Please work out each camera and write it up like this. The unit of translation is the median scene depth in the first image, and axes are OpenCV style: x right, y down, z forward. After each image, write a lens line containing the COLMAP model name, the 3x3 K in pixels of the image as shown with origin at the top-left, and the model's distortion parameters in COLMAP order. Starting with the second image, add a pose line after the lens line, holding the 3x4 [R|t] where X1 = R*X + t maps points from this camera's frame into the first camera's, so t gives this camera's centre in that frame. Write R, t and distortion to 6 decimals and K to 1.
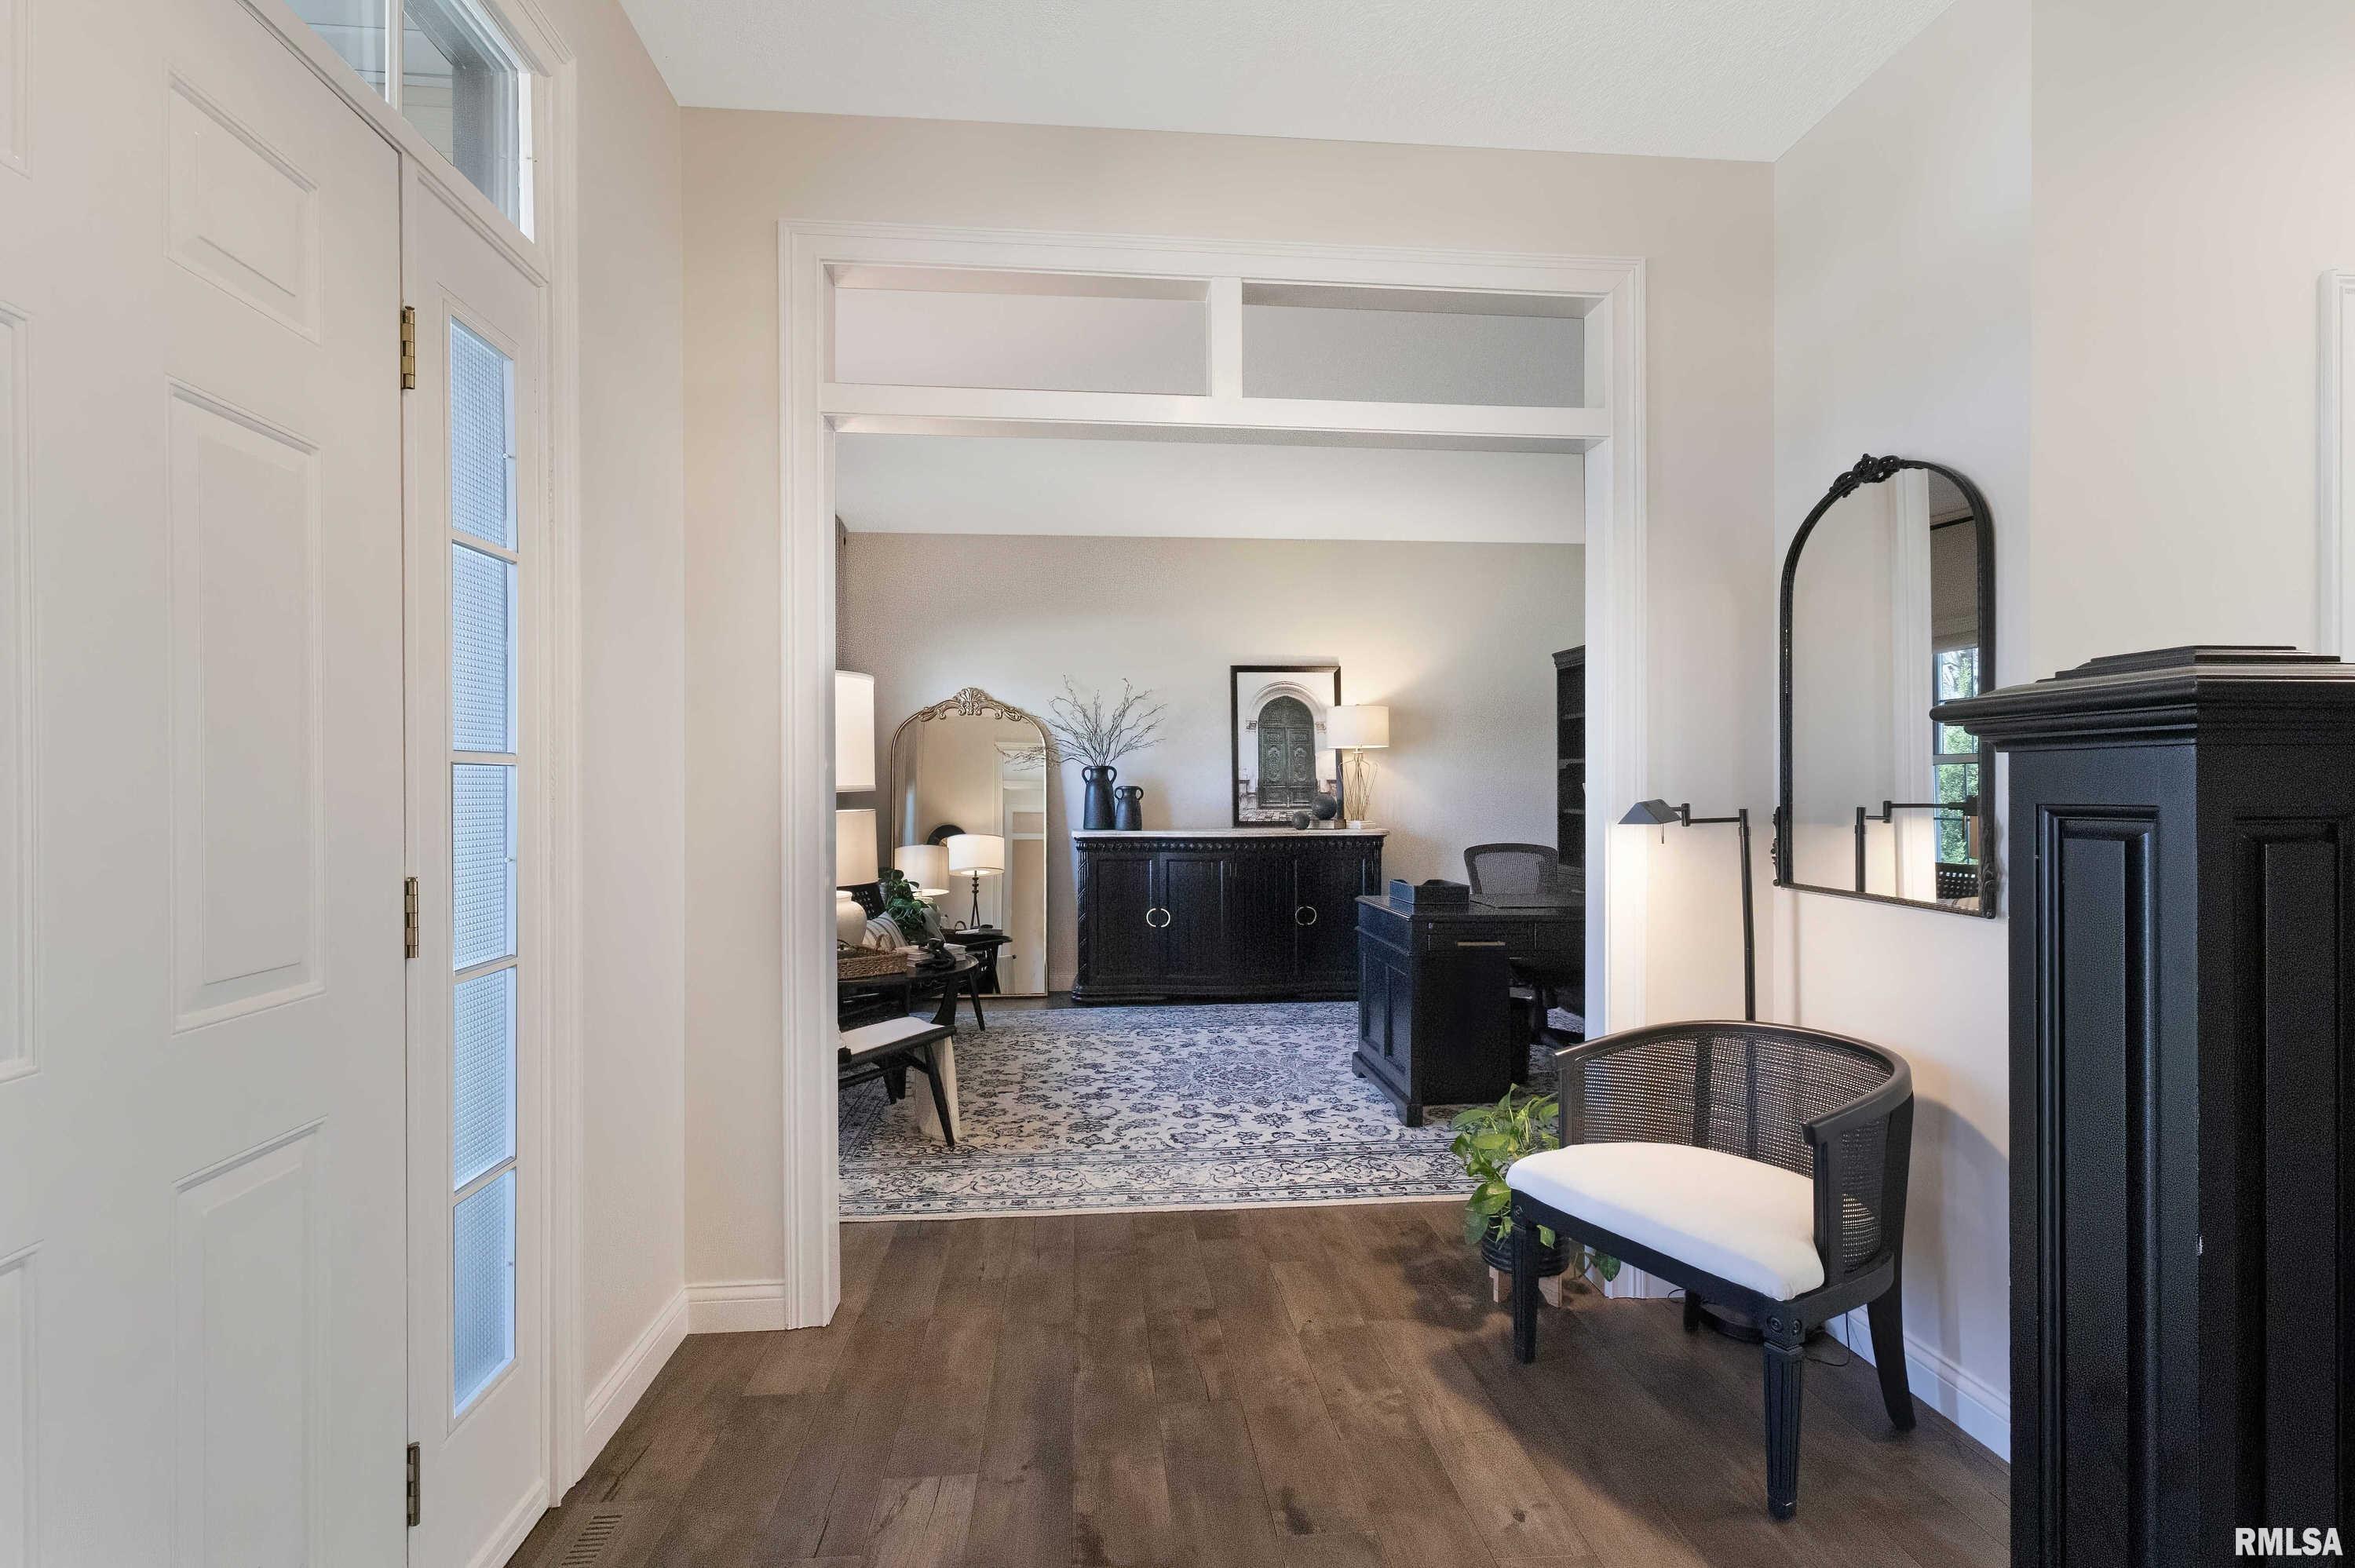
lens RADIAL K [[1100.0, 0, 1177.5], [0, 1100.0, 781.5], [0, 0, 1]] dist [-0.010729, 0.004728]
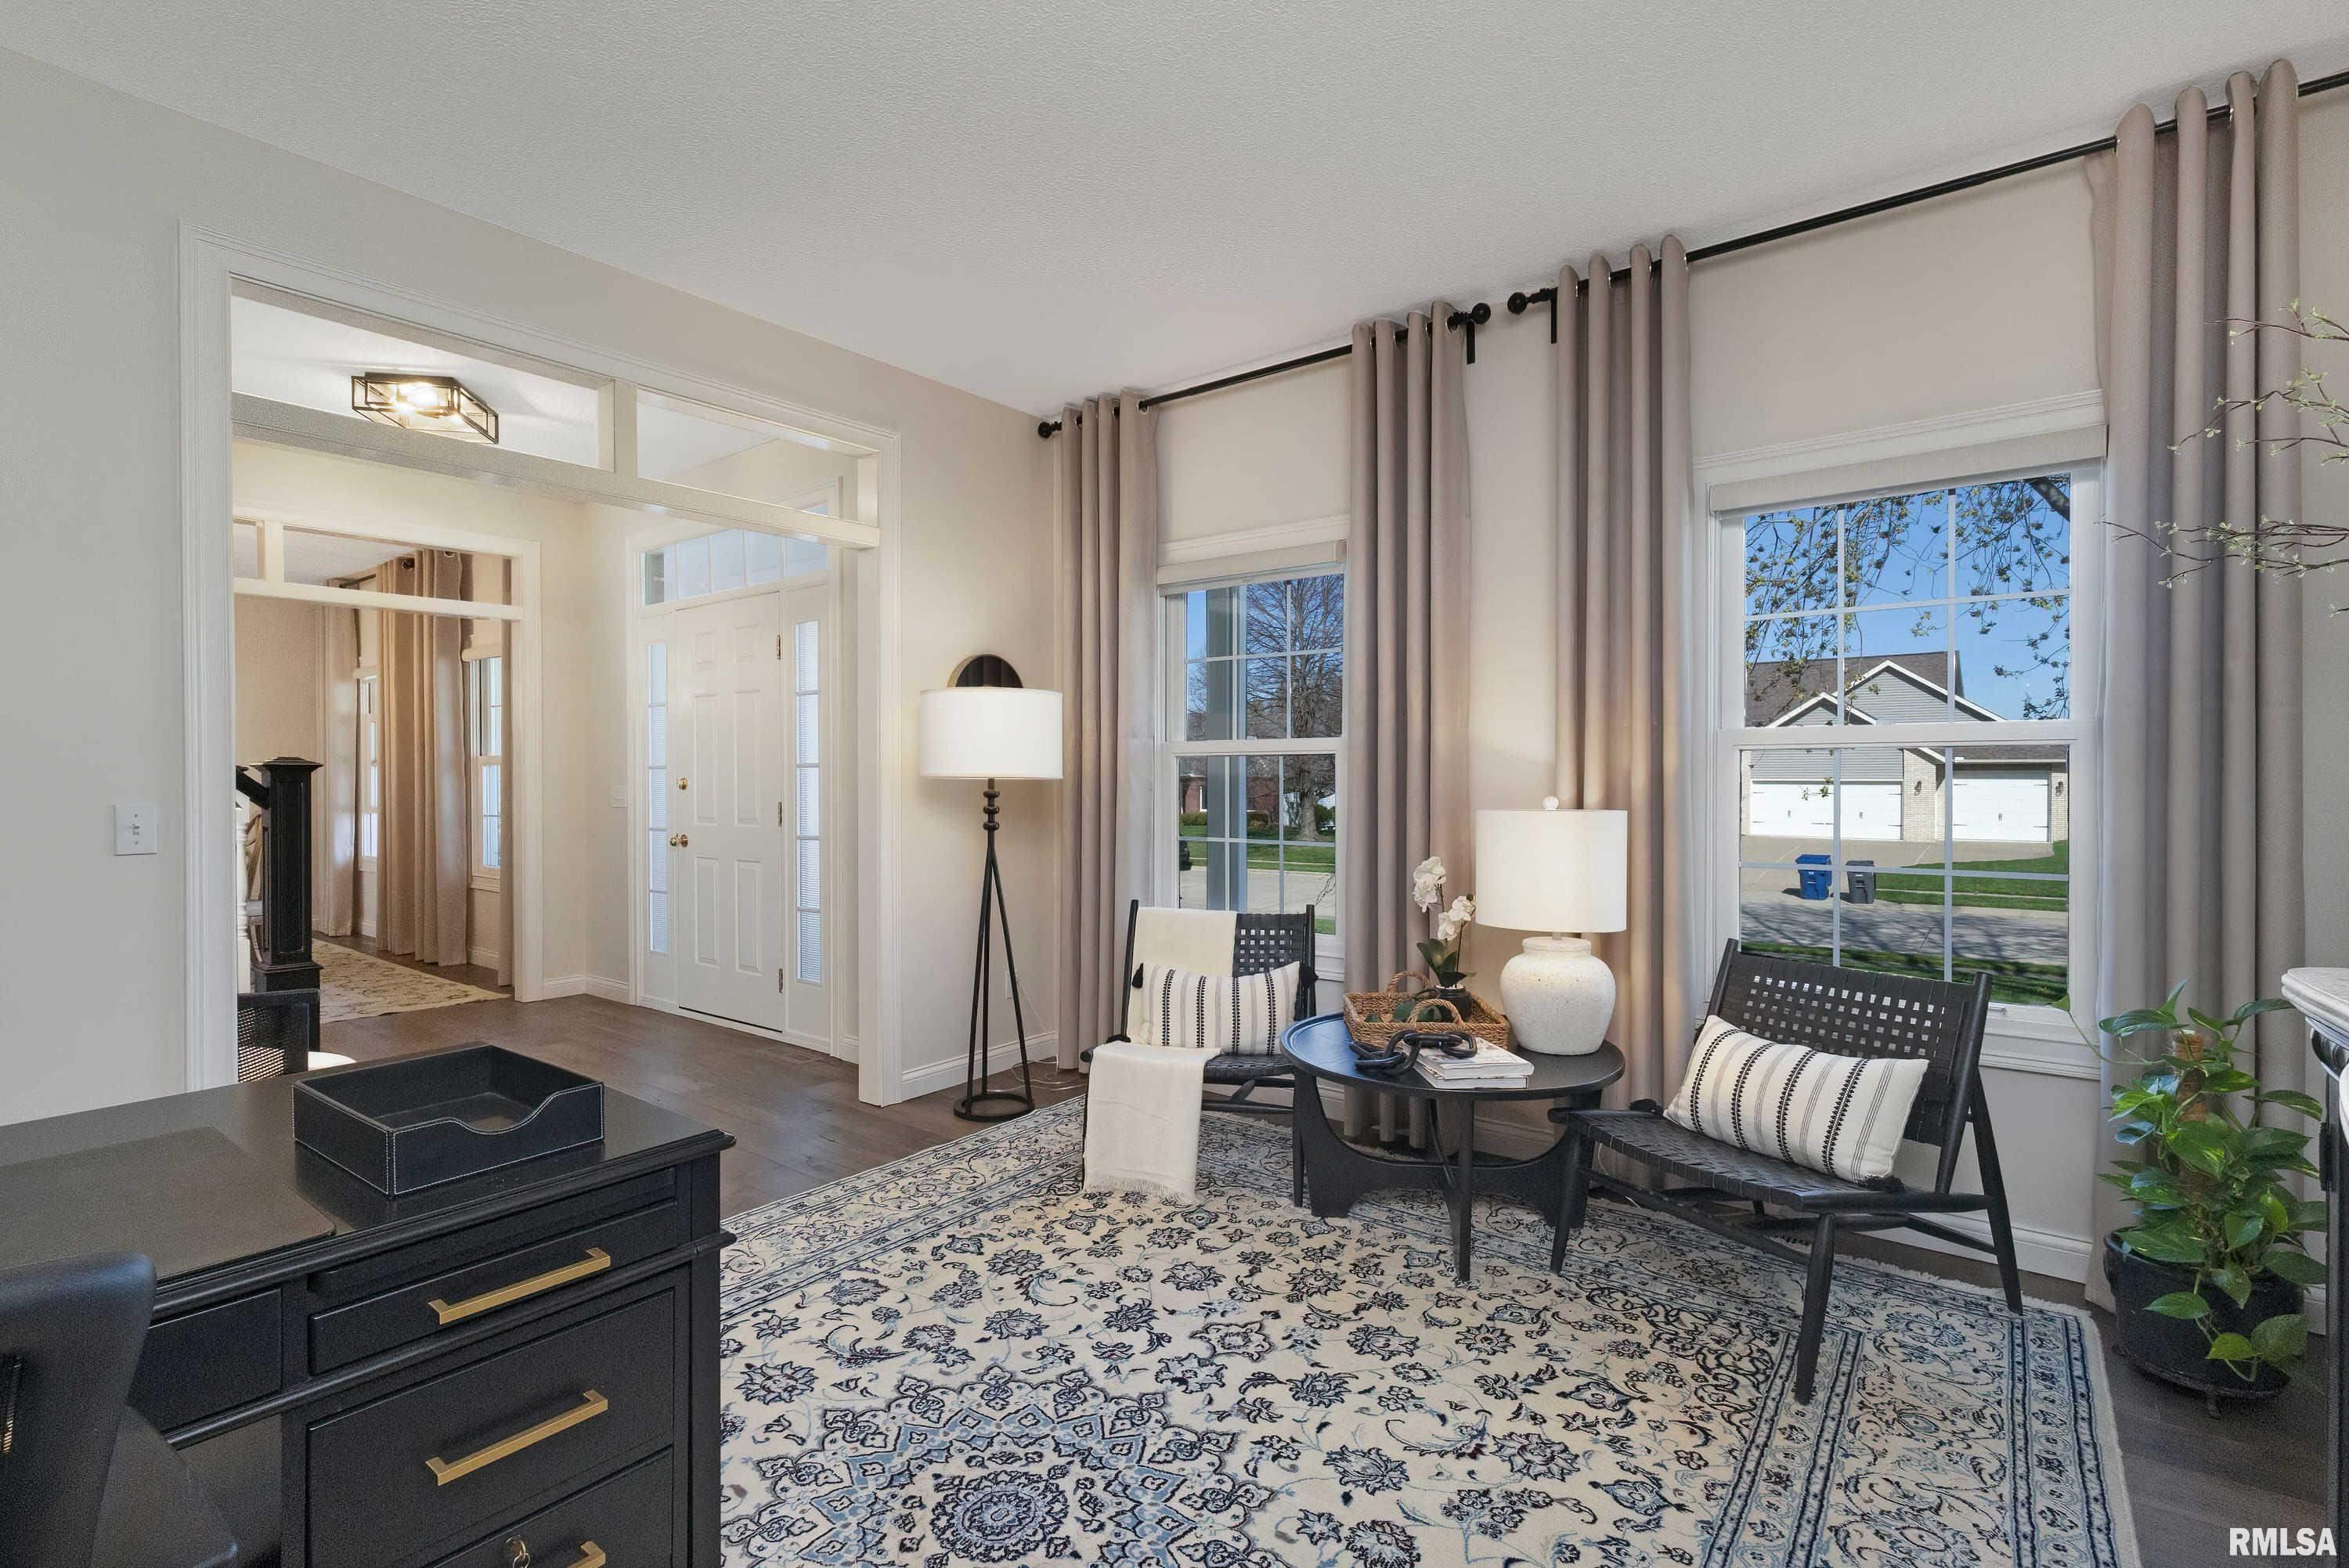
lens RADIAL K [[1097.3, 0, 1191.1], [0, 1097.3, 797.5], [0, 0, 1]] dist [-0.010729, 0.004728]
pose [[-0.669511, 0.010330, -0.742731, 0.345500], [0.000659, 0.999911, 0.013313, 0.010270], [0.742802, 0.008423, -0.669458, 1.498863]]
